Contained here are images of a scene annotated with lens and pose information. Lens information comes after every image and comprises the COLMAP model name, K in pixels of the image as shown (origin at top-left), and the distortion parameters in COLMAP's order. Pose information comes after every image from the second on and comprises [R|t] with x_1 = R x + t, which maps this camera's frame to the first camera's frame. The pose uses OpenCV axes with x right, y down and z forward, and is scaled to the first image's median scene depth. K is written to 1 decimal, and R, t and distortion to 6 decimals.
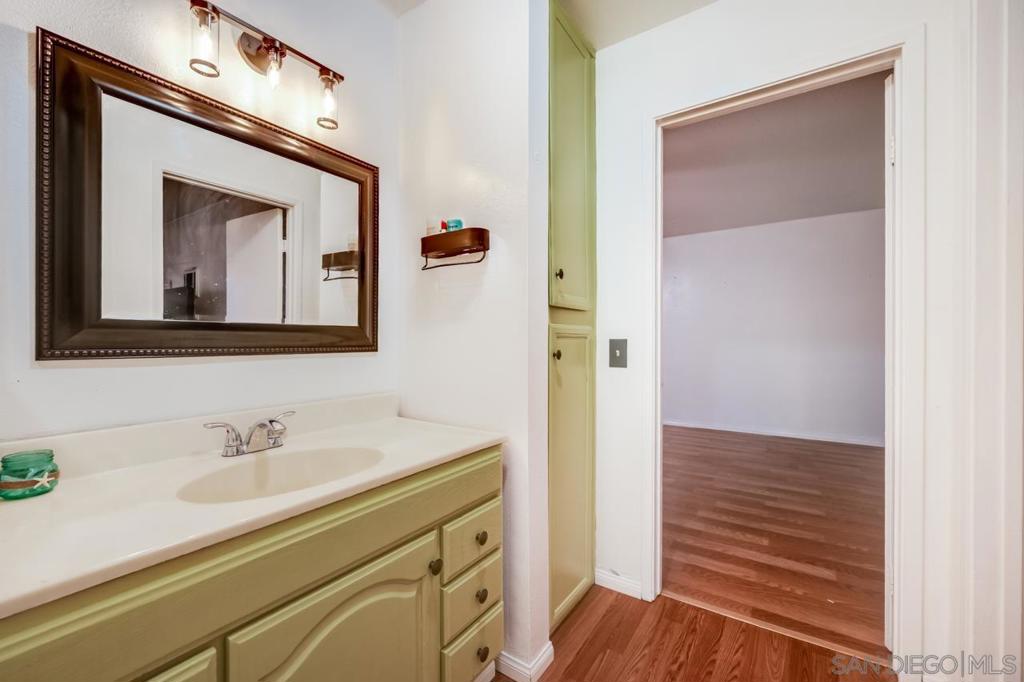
lens RADIAL K [[413.3, 0, 512.0], [0, 413.3, 341.0], [0, 0, 1]] dist [0.000226, 0.000025]
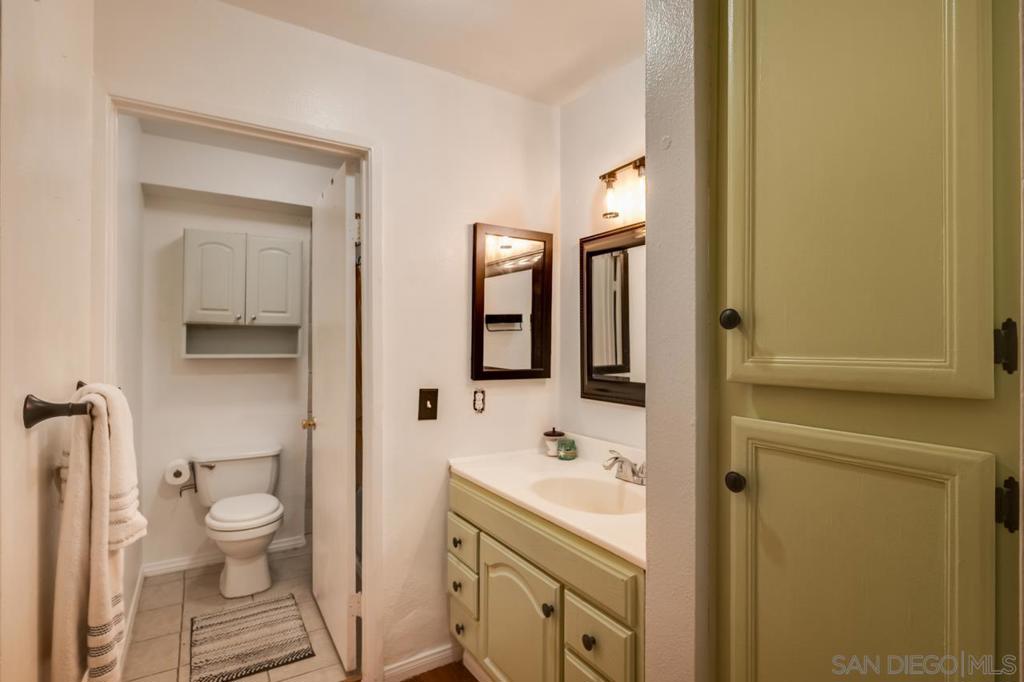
lens RADIAL K [[509.1, 0, 512.0], [0, 509.1, 341.0], [0, 0, 1]] dist [-0.000064, -0.000735]
pose [[-0.400502, -0.003554, -0.916289, 0.576102], [-0.003026, 0.999992, -0.002556, -0.096111], [0.916291, 0.001749, -0.400509, 0.742972]]
